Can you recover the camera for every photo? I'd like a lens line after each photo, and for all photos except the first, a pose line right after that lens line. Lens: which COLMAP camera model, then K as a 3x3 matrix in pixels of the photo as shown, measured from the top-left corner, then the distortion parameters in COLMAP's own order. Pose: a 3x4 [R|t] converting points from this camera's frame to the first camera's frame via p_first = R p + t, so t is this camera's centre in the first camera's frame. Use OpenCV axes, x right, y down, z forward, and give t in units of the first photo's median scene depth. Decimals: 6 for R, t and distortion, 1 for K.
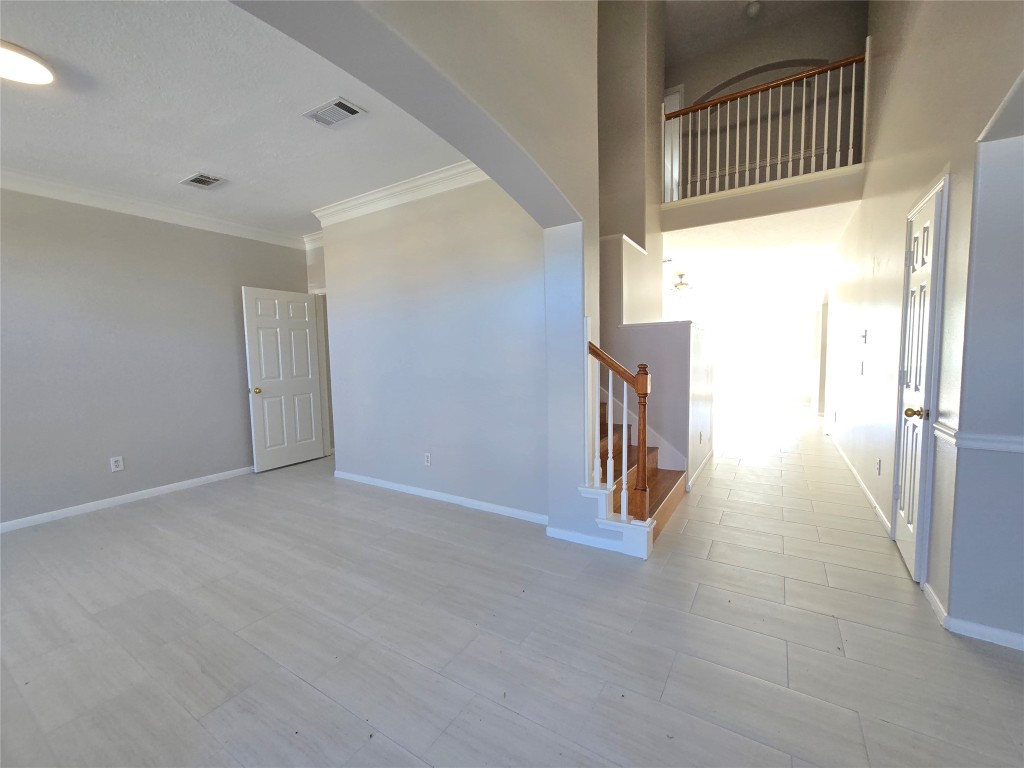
lens RADIAL K [[416.5, 0, 515.8], [0, 416.5, 385.1], [0, 0, 1]] dist [-0.003599, 0.000293]
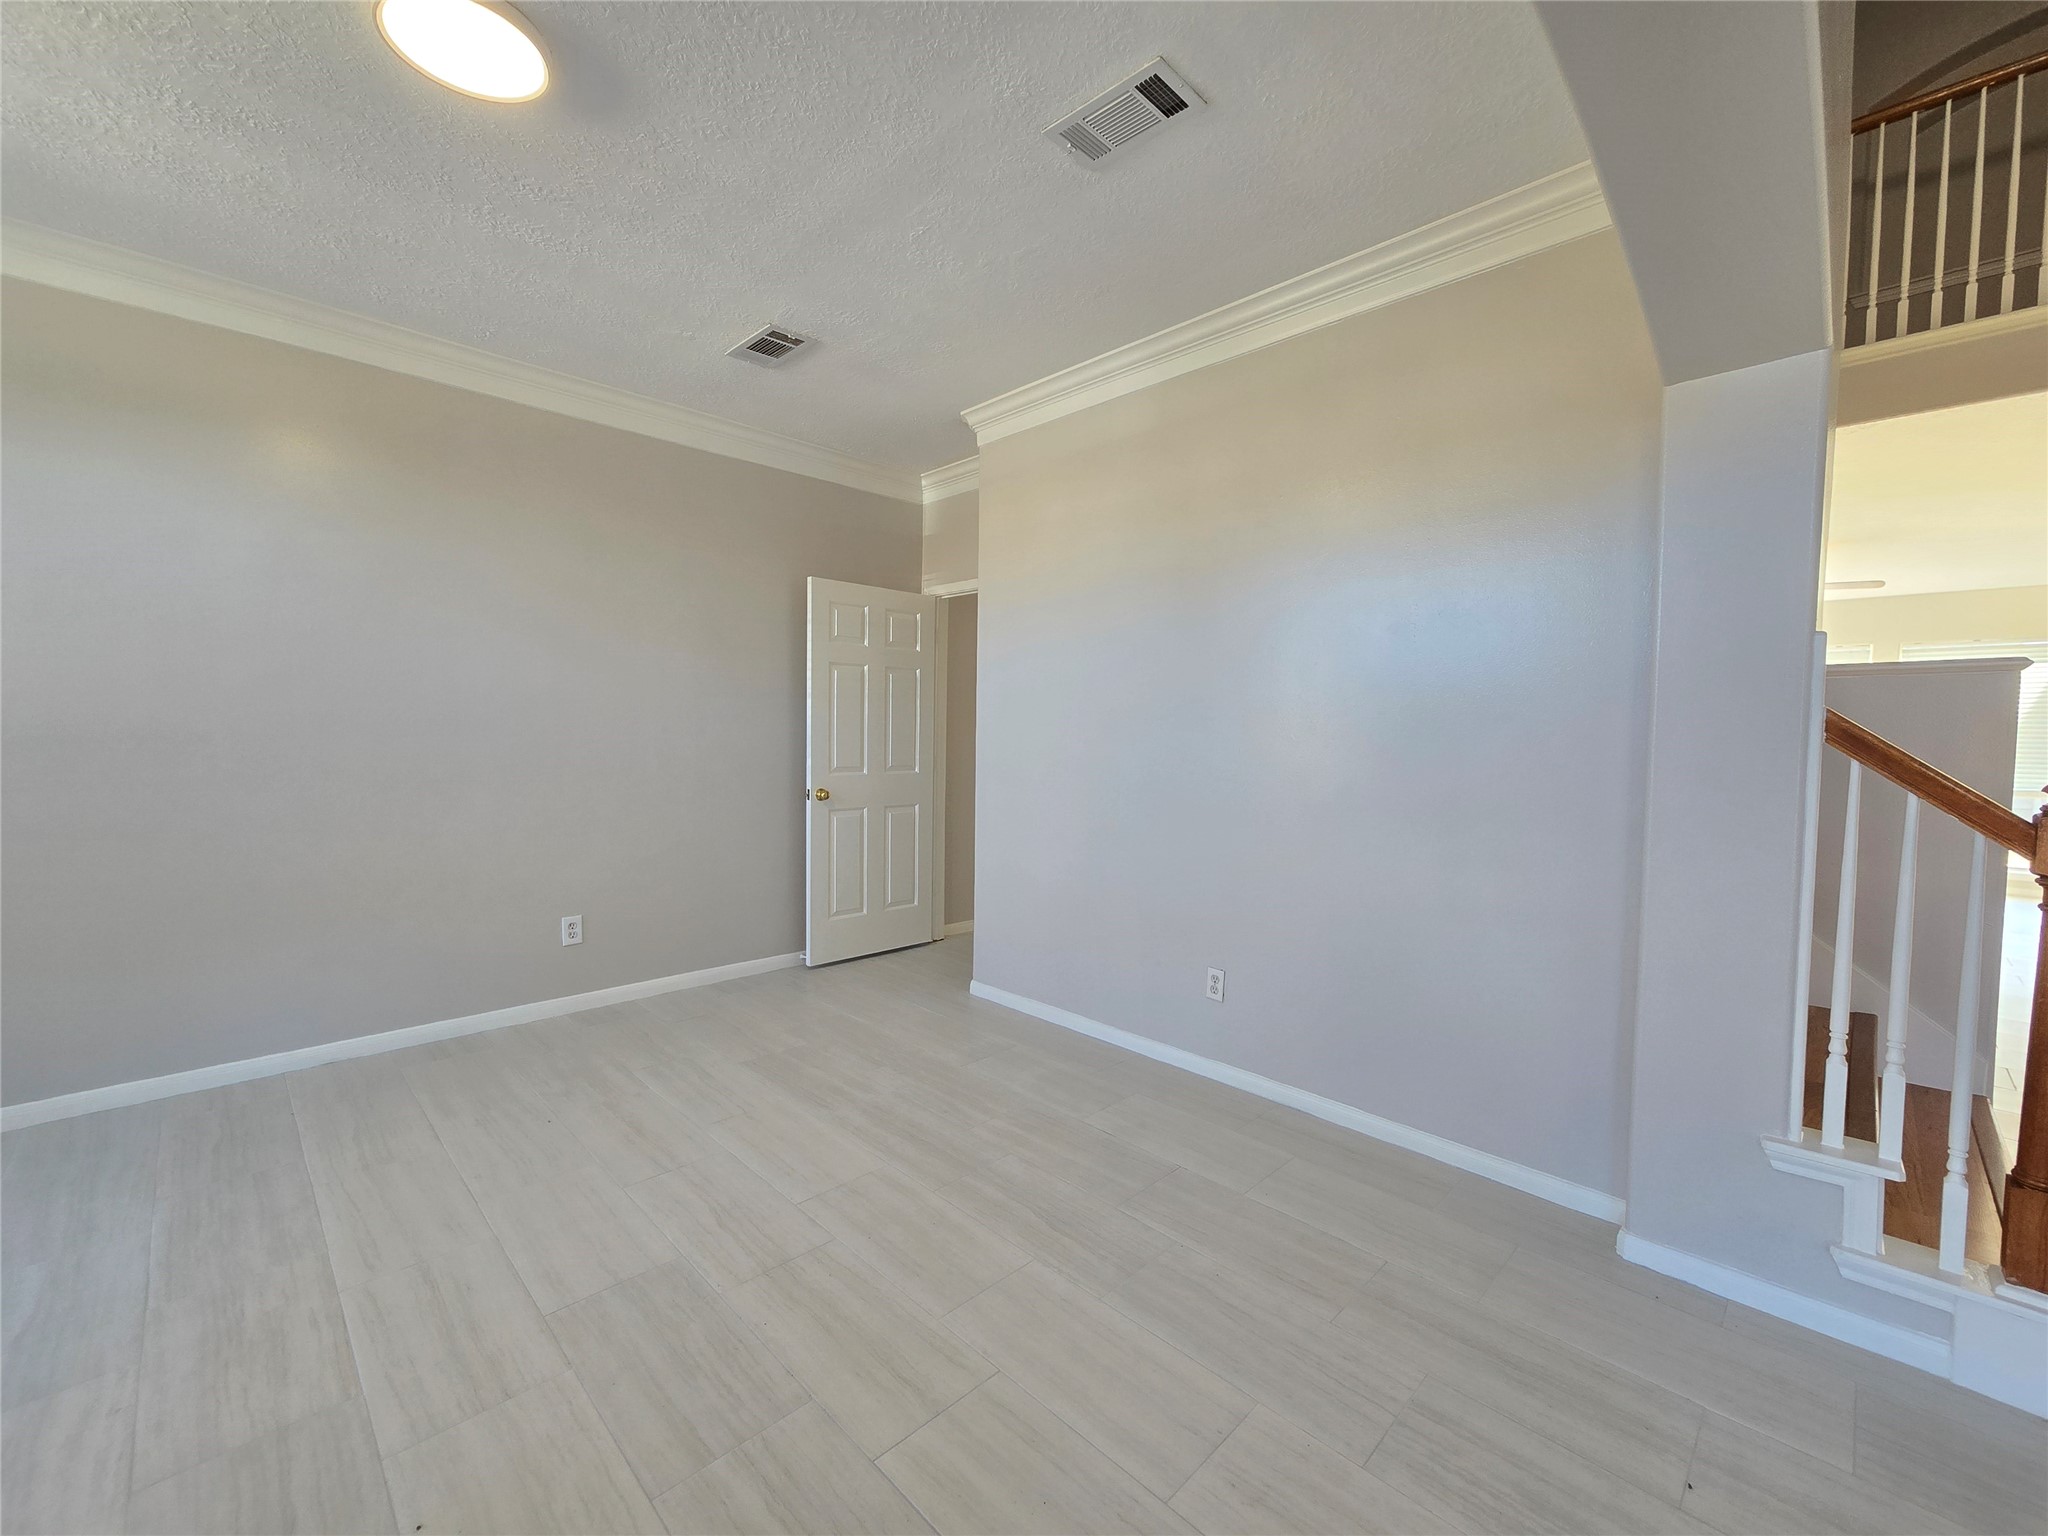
lens RADIAL K [[829.8, 0, 1024.0], [0, 829.8, 768.0], [0, 0, 1]] dist [0.002156, 0.000271]
pose [[0.971940, 0.043130, -0.231240, -0.192870], [-0.050736, 0.998346, -0.027047, -0.003195], [0.229691, 0.038021, 0.972521, 0.137431]]
